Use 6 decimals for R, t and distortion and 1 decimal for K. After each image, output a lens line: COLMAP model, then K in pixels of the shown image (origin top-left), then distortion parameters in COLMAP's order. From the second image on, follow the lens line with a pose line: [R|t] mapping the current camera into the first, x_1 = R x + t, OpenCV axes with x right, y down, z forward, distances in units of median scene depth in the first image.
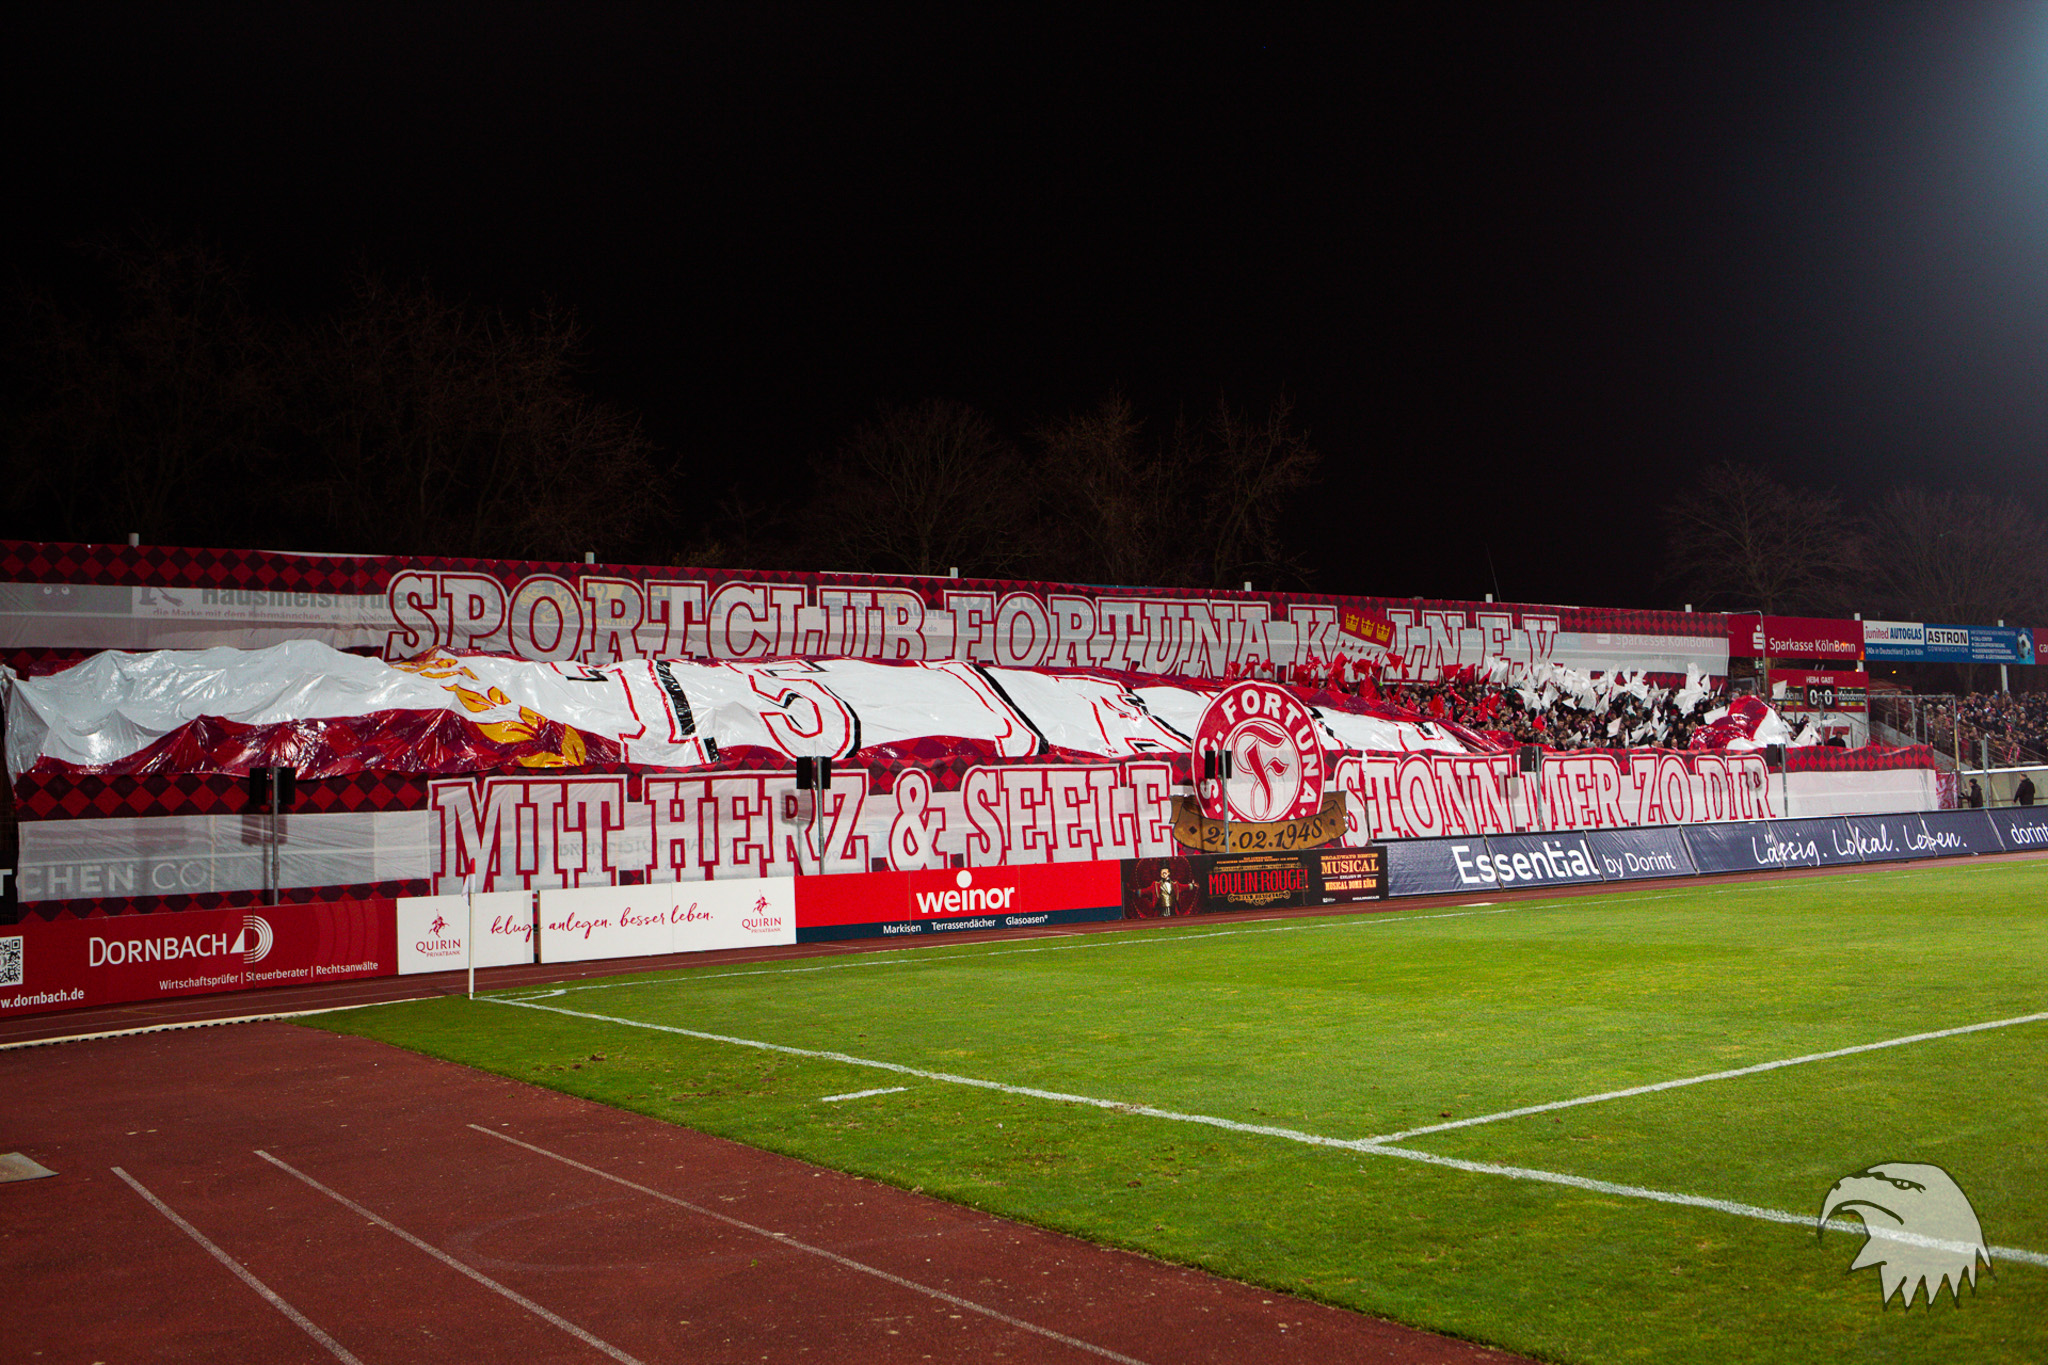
lens RADIAL K [[1955.3, 0, 1000.0], [0, 1955.3, 723.5], [0, 0, 1]] dist [-0.077370, 0.032519]
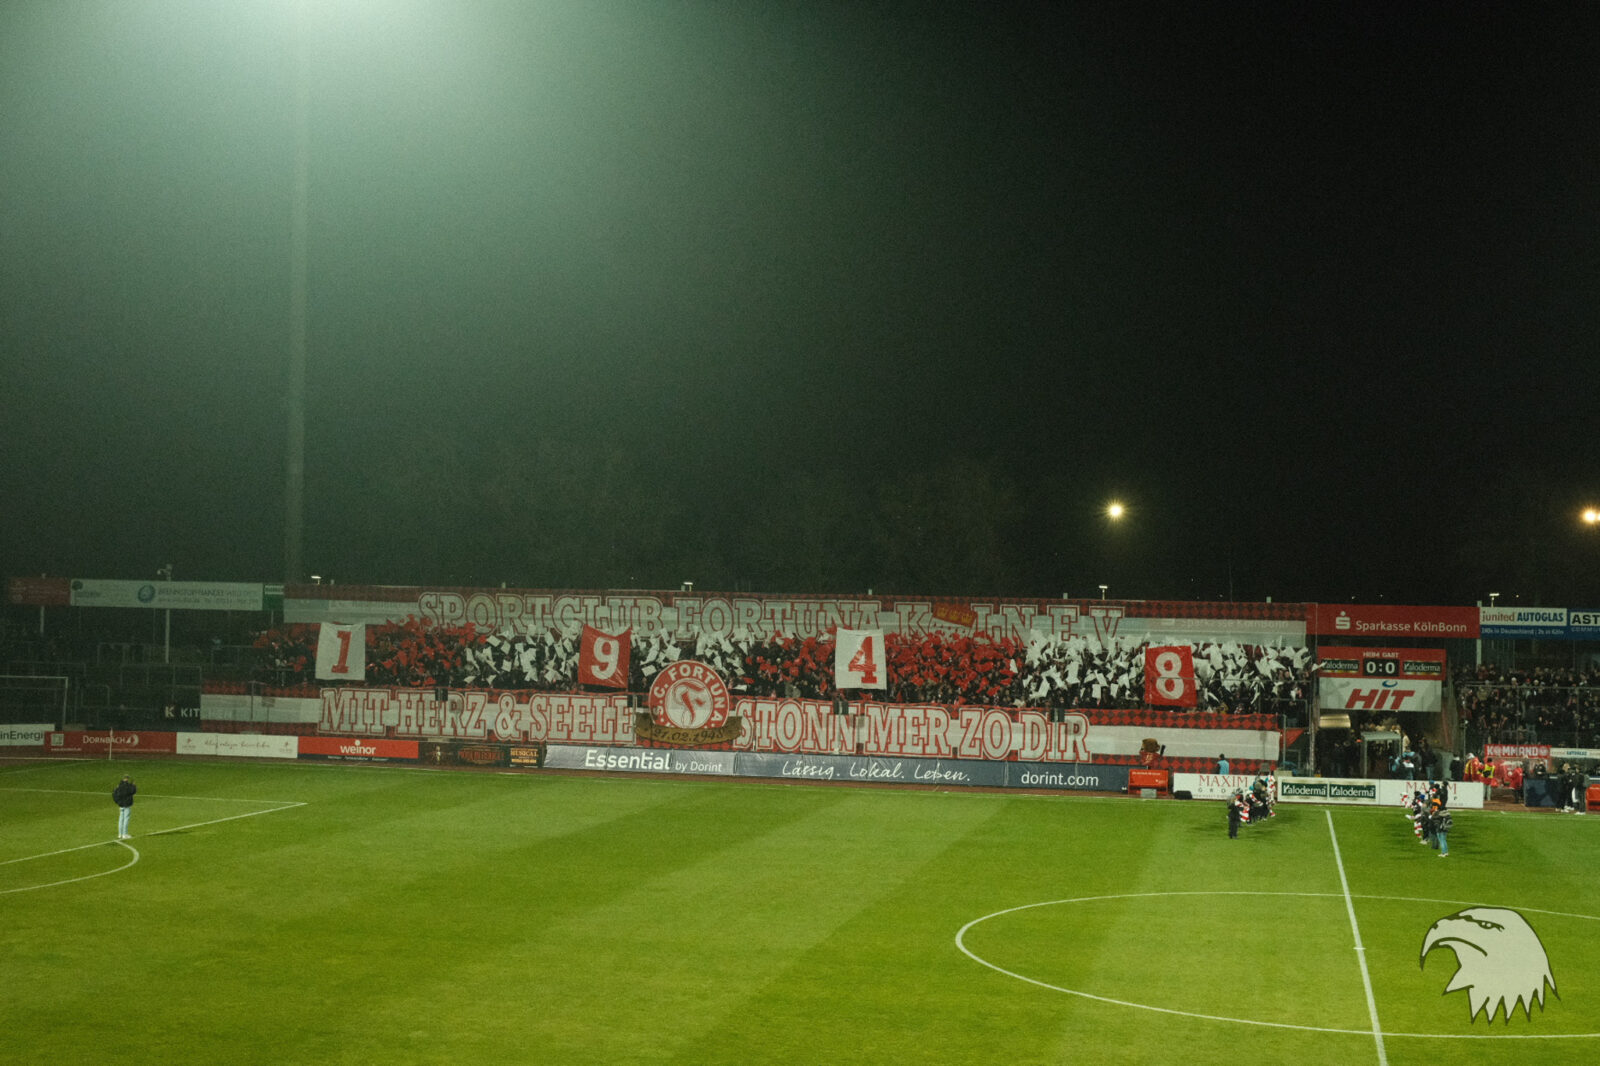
lens RADIAL K [[2108.4, 0, 798.0], [0, 2108.4, 504.3], [0, 0, 1]] dist [-0.052686, 0.003197]
pose [[0.690437, 0.020064, -0.723114, 1.821470], [-0.008799, 0.999774, 0.019339, -0.231196], [0.723339, -0.006989, 0.690457, -0.461984]]
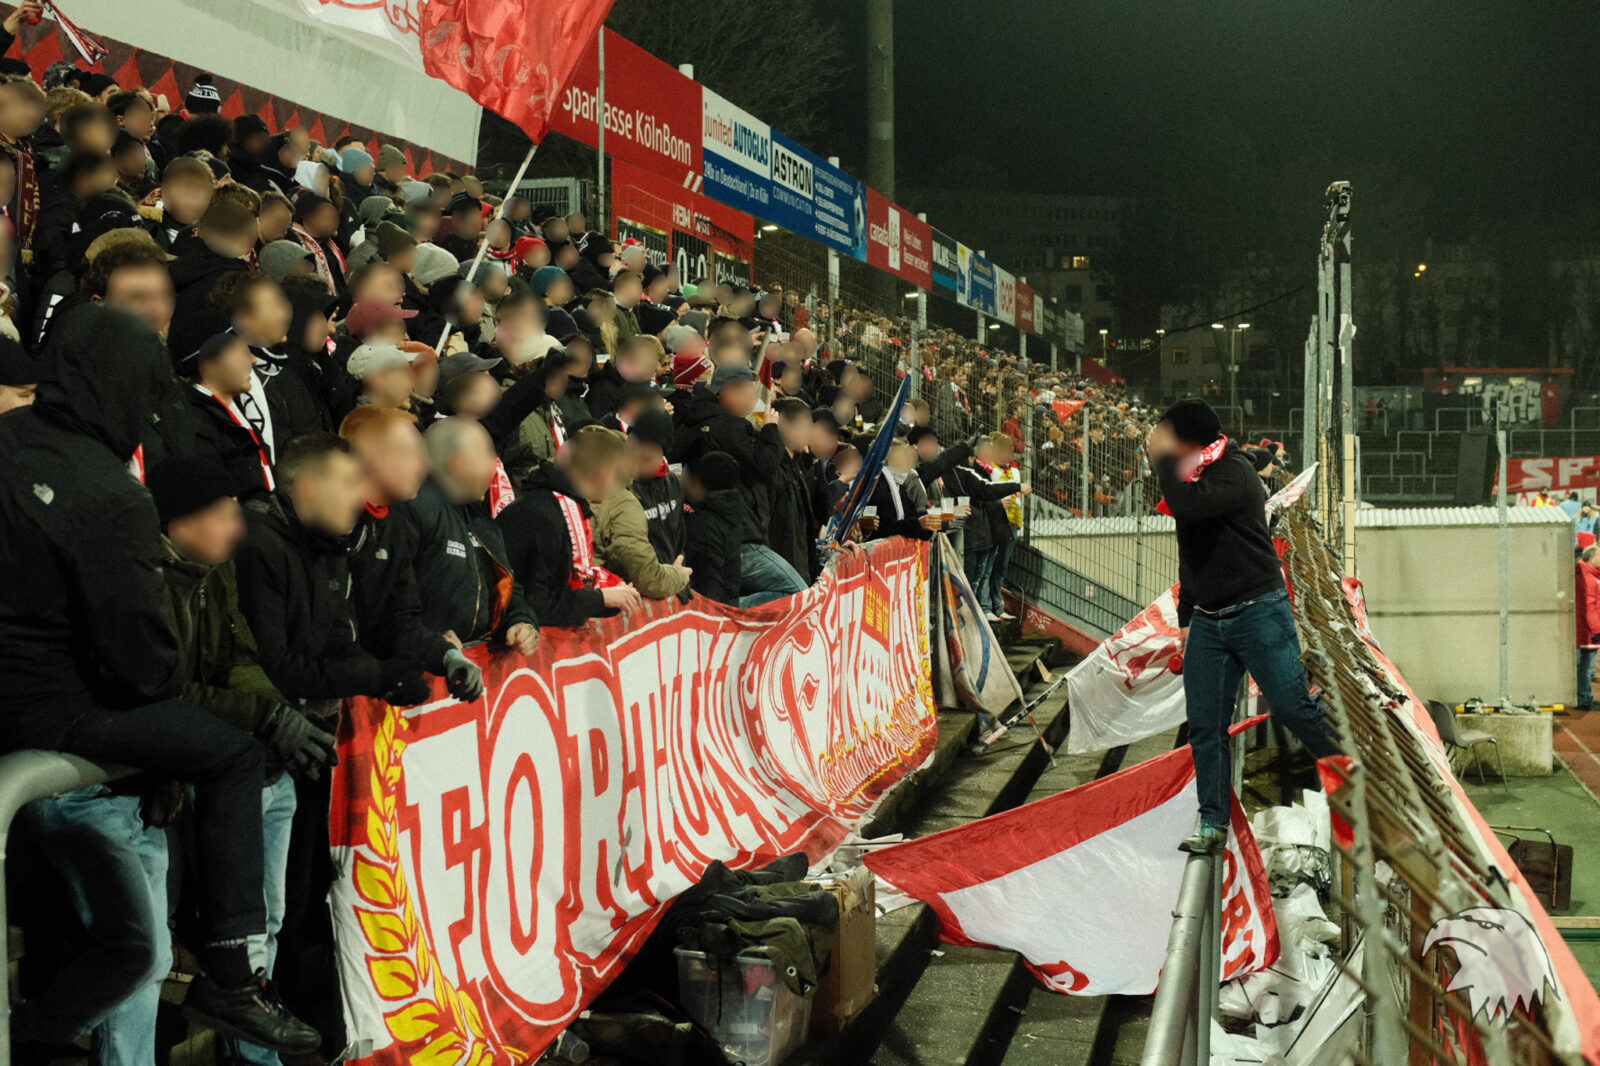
lens RADIAL K [[2108.4, 0, 798.0], [0, 2108.4, 504.3], [0, 0, 1]] dist [-0.052686, 0.003197]
pose [[0.716504, 0.013372, 0.697455, 0.289325], [-0.056968, 0.997598, 0.039398, 0.014730], [-0.695253, -0.067962, 0.715545, 1.109080]]
